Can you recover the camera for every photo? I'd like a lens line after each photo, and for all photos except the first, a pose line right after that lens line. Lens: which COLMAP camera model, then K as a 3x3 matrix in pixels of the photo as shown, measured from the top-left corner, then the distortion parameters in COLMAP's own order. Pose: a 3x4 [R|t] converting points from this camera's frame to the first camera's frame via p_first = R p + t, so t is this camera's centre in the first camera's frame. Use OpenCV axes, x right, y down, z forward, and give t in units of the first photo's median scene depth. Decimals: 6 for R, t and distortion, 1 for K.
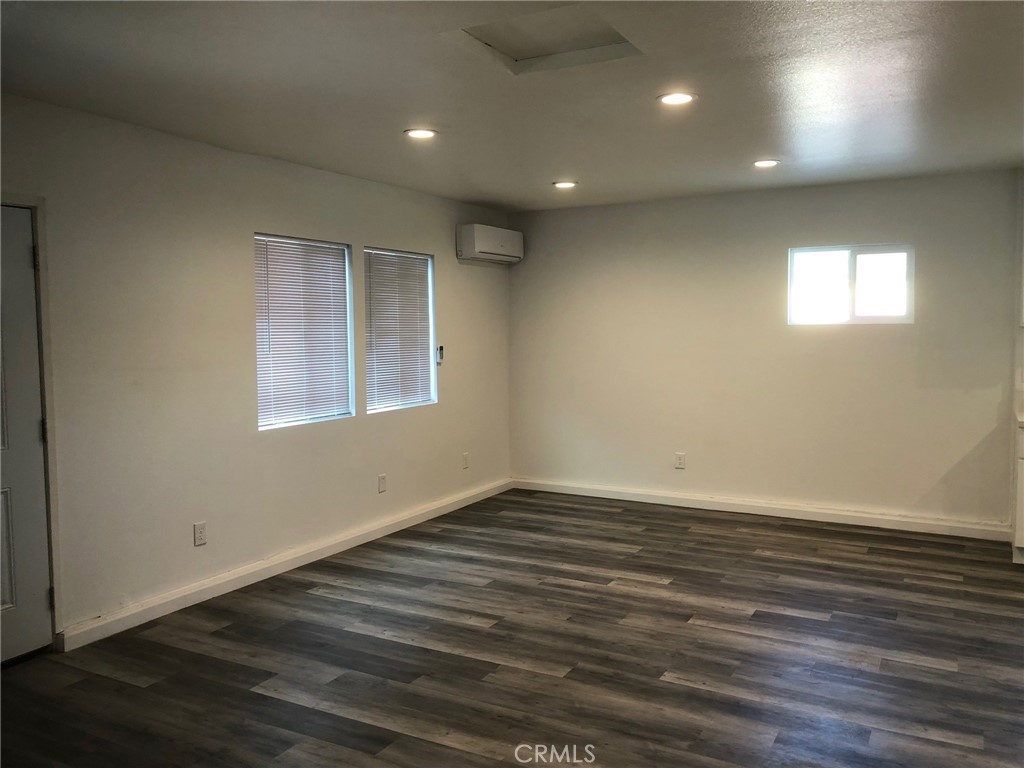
lens RADIAL K [[843.7, 0, 512.0], [0, 843.7, 384.0], [0, 0, 1]] dist [0.070125, -0.094437]
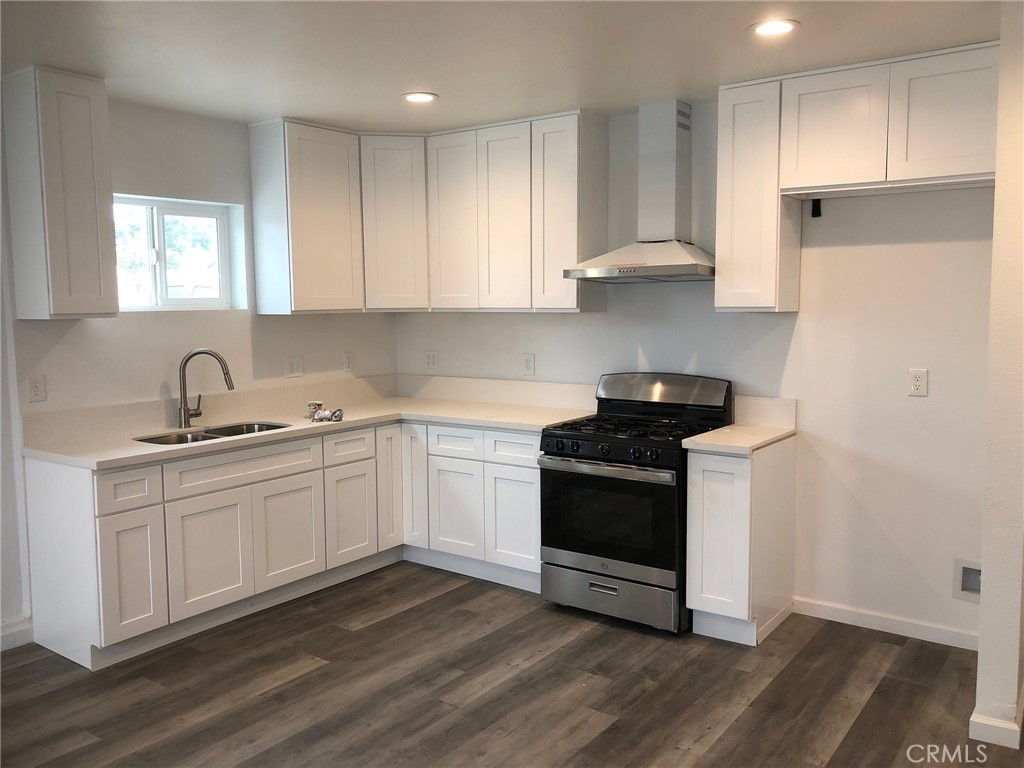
lens RADIAL K [[836.8, 0, 511.1], [0, 836.8, 376.6], [0, 0, 1]] dist [0.046650, -0.044409]
pose [[0.133927, -0.085332, 0.987310, -0.006039], [0.084781, 0.993620, 0.074377, -0.044579], [-0.987358, 0.073744, 0.140307, 0.622499]]
